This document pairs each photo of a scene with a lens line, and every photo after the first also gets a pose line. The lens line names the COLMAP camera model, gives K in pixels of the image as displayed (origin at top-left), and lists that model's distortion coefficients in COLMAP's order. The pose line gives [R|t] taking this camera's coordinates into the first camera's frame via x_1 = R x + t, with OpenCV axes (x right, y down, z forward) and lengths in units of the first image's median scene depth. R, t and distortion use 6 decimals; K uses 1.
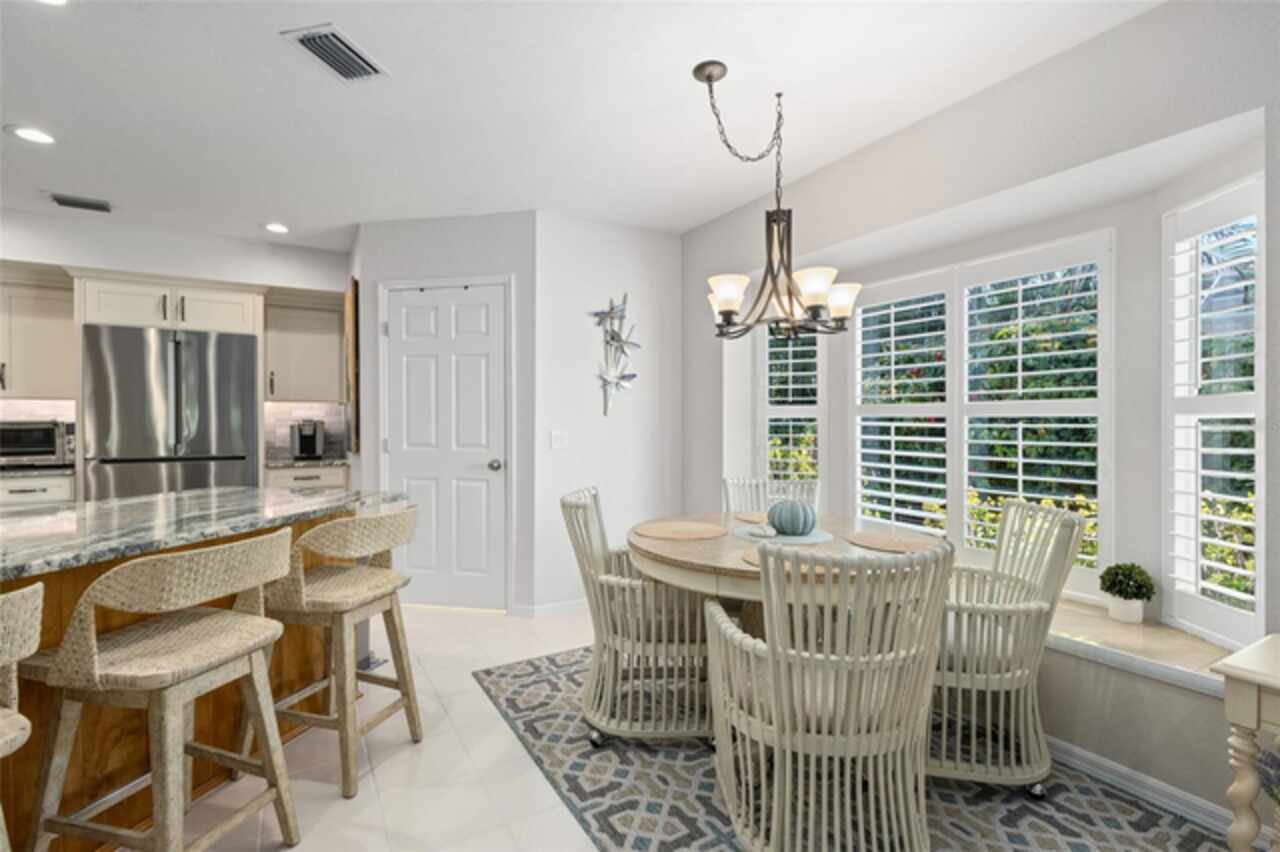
lens RADIAL K [[587.4, 0, 644.7], [0, 587.4, 420.9], [0, 0, 1]] dist [0.000288, -0.000354]
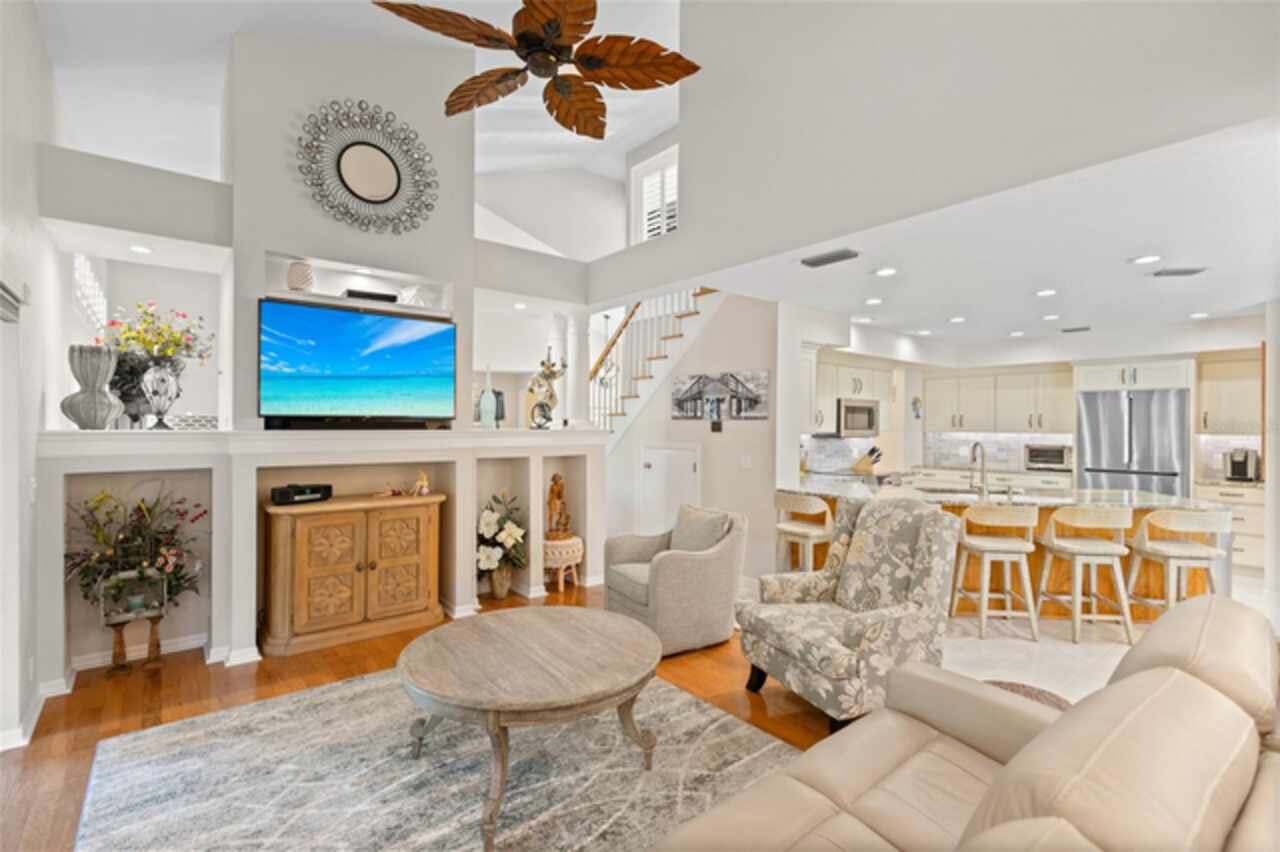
lens RADIAL K [[594.2, 0, 644.8], [0, 594.2, 426.6], [0, 0, 1]] dist [0.004723, 0.000367]
pose [[0.136764, 0.009511, -0.990558, 0.642042], [-0.006842, 0.999939, 0.008656, -0.064237], [0.990580, 0.005594, 0.136821, -0.538253]]
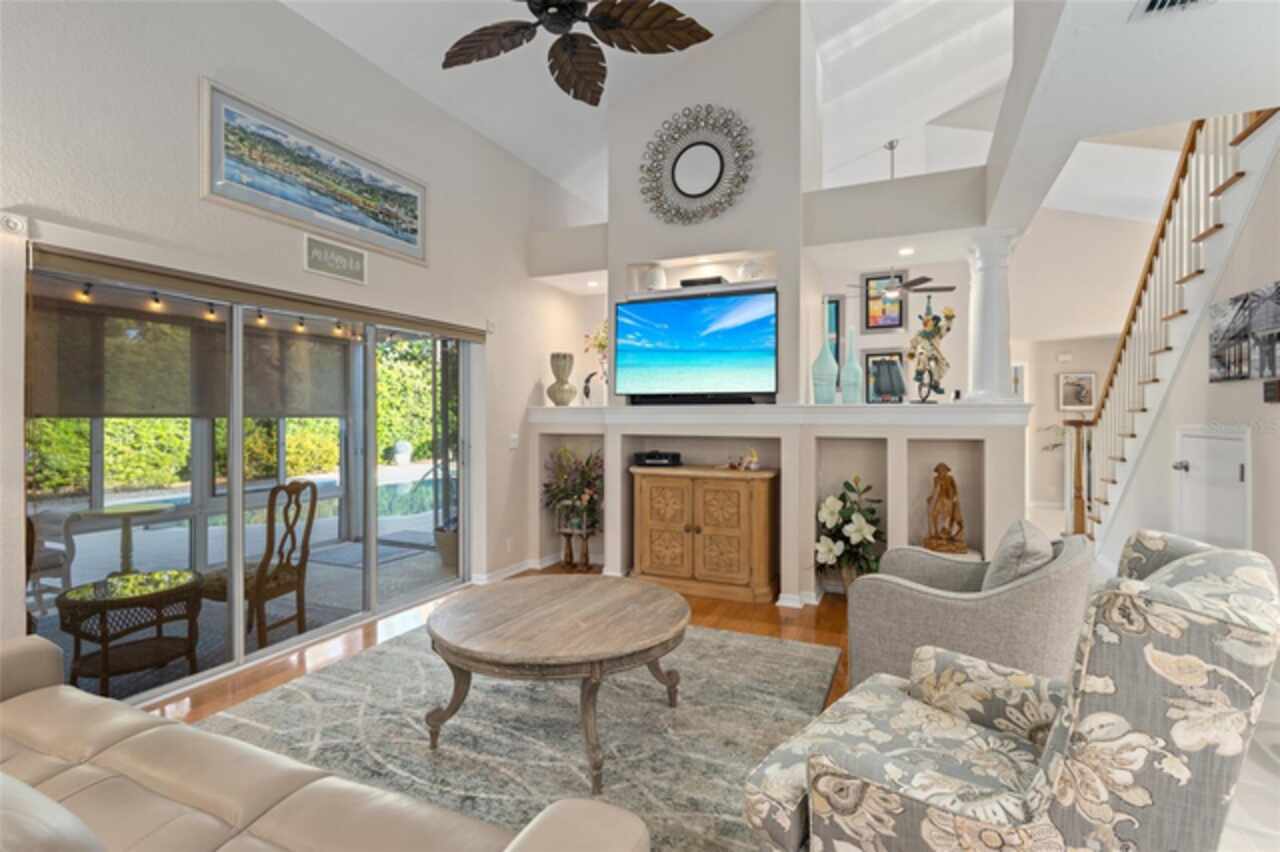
lens RADIAL K [[602.7, 0, 634.2], [0, 602.7, 417.6], [0, 0, 1]] dist [0.004351, 0.000212]
pose [[-0.836920, 0.005990, -0.547293, 0.268256], [0.003476, 0.999978, 0.005628, -0.027921], [0.547315, 0.002808, -0.836922, 0.036483]]
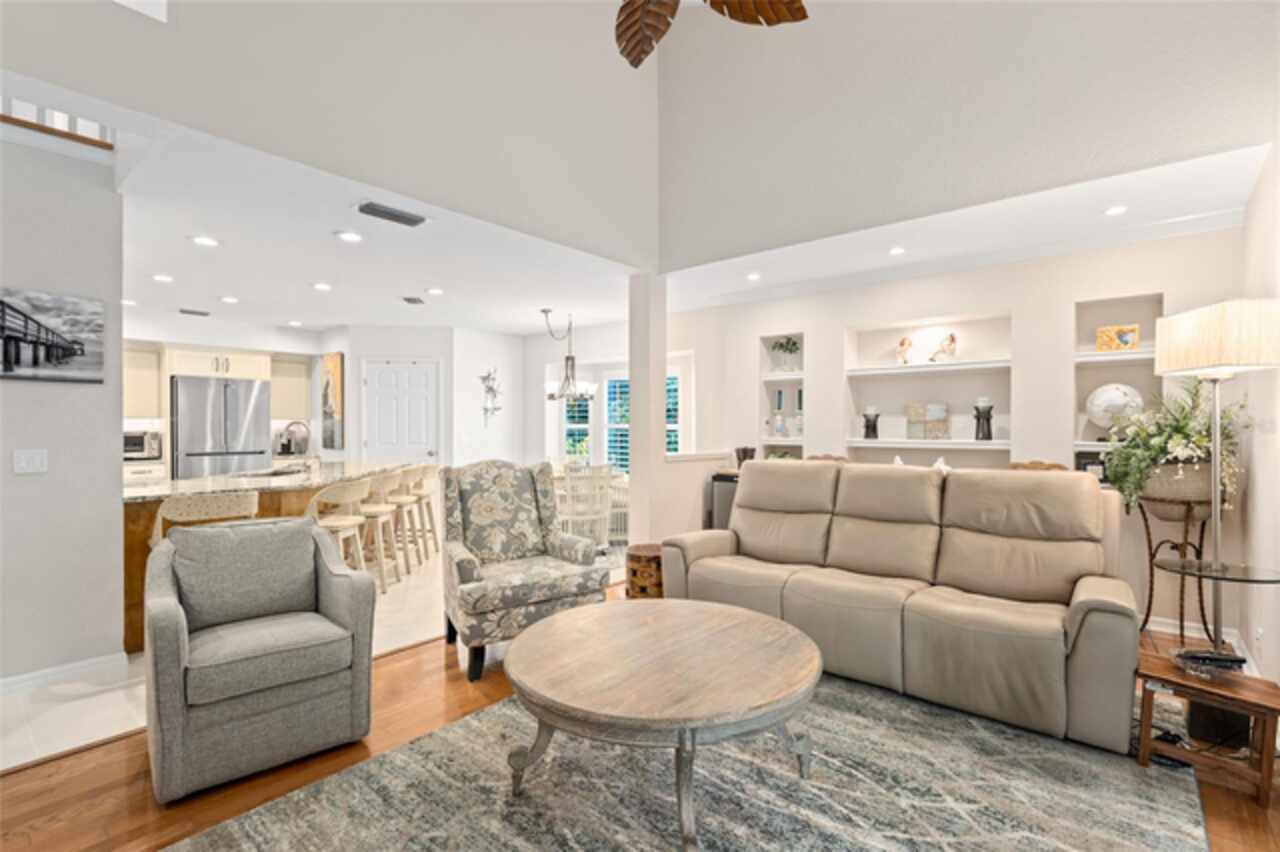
lens RADIAL K [[594.2, 0, 644.8], [0, 594.2, 426.6], [0, 0, 1]] dist [0.004723, 0.000367]
pose [[0.942927, 0.001304, 0.332997, -0.228967], [-0.001113, 0.999999, -0.000765, -0.013495], [-0.332998, 0.000351, 0.942928, -1.081980]]
